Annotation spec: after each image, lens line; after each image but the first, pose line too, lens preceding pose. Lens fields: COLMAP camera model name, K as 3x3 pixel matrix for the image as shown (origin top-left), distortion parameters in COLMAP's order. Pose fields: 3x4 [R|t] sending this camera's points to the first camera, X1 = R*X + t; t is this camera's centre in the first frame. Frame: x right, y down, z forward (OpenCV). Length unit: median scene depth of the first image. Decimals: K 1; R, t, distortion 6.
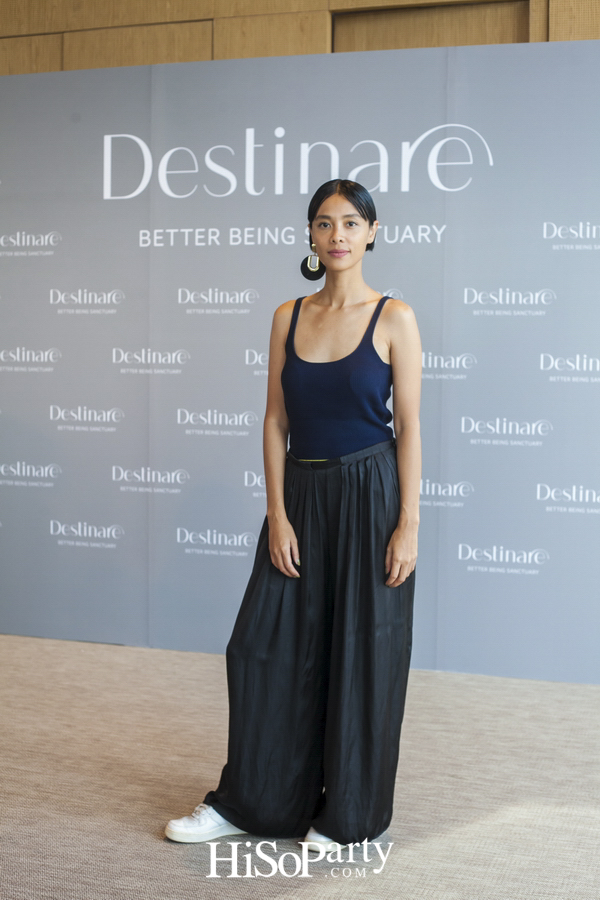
lens RADIAL K [[1283.5, 0, 296.6], [0, 1283.5, 447.7], [0, 0, 1]] dist [-0.106715, 0.000000]
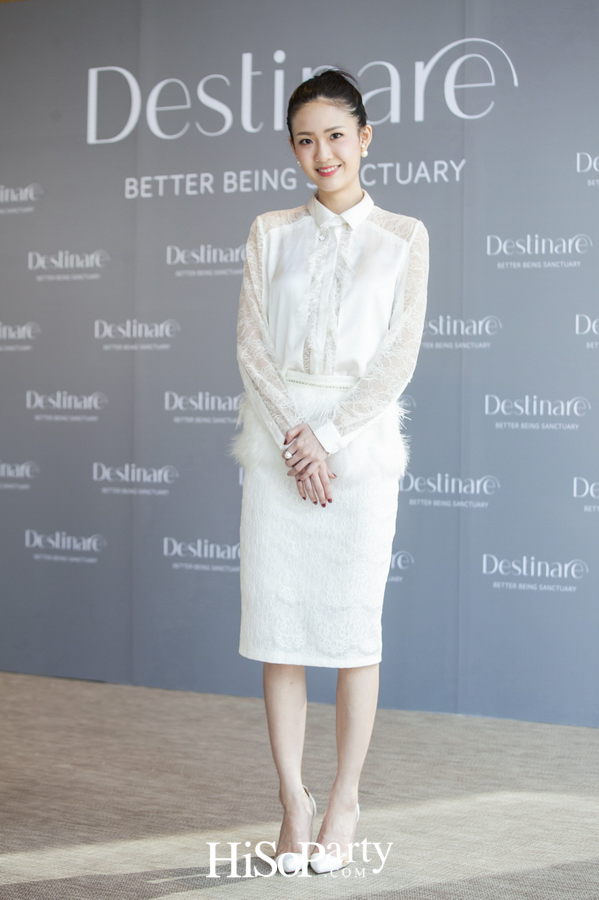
lens RADIAL K [[1925.0, 0, 301.5], [0, 1925.0, 453.4], [0, 0, 1]] dist [-0.292228, 0.000000]
pose [[0.979369, 0.004760, -0.202023, 0.257673], [-0.015522, 0.998541, -0.051722, 0.076175], [0.201482, 0.053791, 0.978014, -0.197790]]
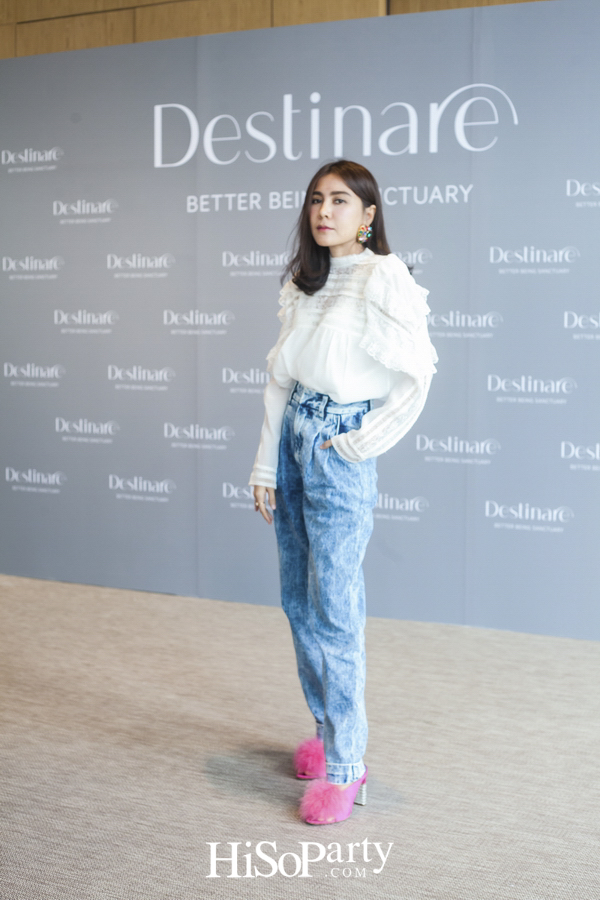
lens RADIAL K [[1283.5, 0, 302.7], [0, 1283.5, 449.1], [0, 0, 1]] dist [-0.106715, 0.000000]
pose [[0.989350, 0.007542, -0.145362, 0.130343], [-0.004004, 0.999689, 0.024620, 0.009996], [0.145502, -0.023776, 0.989072, -0.019823]]
